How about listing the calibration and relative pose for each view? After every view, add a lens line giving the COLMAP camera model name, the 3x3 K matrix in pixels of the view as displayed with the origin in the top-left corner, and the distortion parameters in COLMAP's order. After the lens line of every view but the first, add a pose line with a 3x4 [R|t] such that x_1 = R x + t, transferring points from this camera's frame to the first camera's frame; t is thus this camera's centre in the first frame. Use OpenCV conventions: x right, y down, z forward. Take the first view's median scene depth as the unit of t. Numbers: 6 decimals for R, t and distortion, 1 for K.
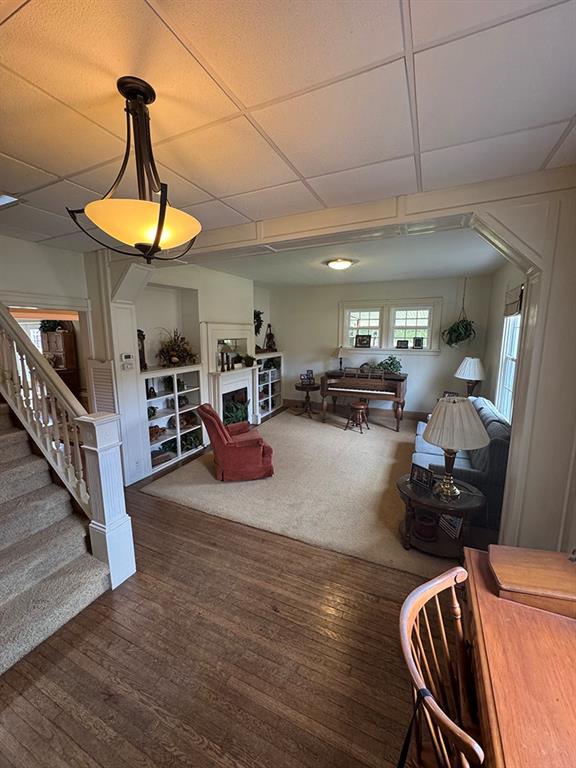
lens RADIAL K [[306.2, 0, 288.0], [0, 306.2, 384.0], [0, 0, 1]] dist [0.000044, 0.000022]
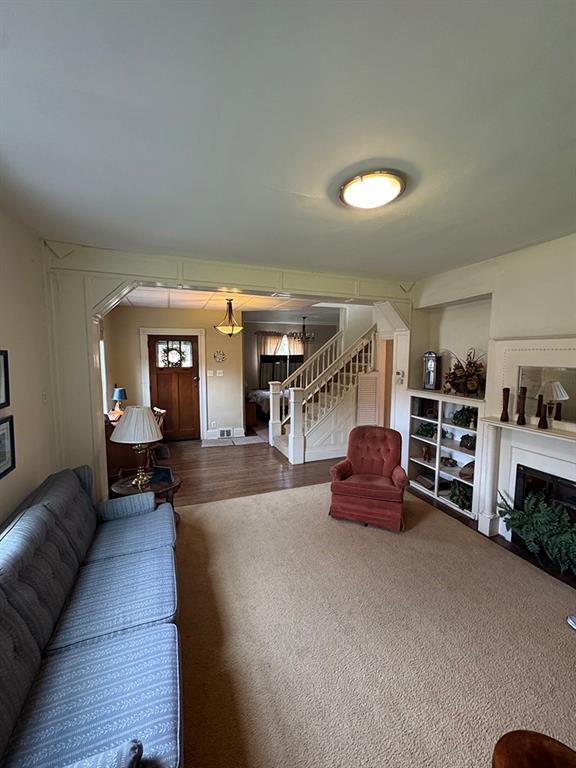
lens RADIAL K [[306.2, 0, 288.0], [0, 306.2, 384.0], [0, 0, 1]] dist [0.000044, 0.000022]
pose [[-0.697080, 0.077898, -0.712749, 0.565014], [-0.116796, 0.968466, 0.220075, -0.222861], [0.707417, 0.236656, -0.666000, 1.264069]]
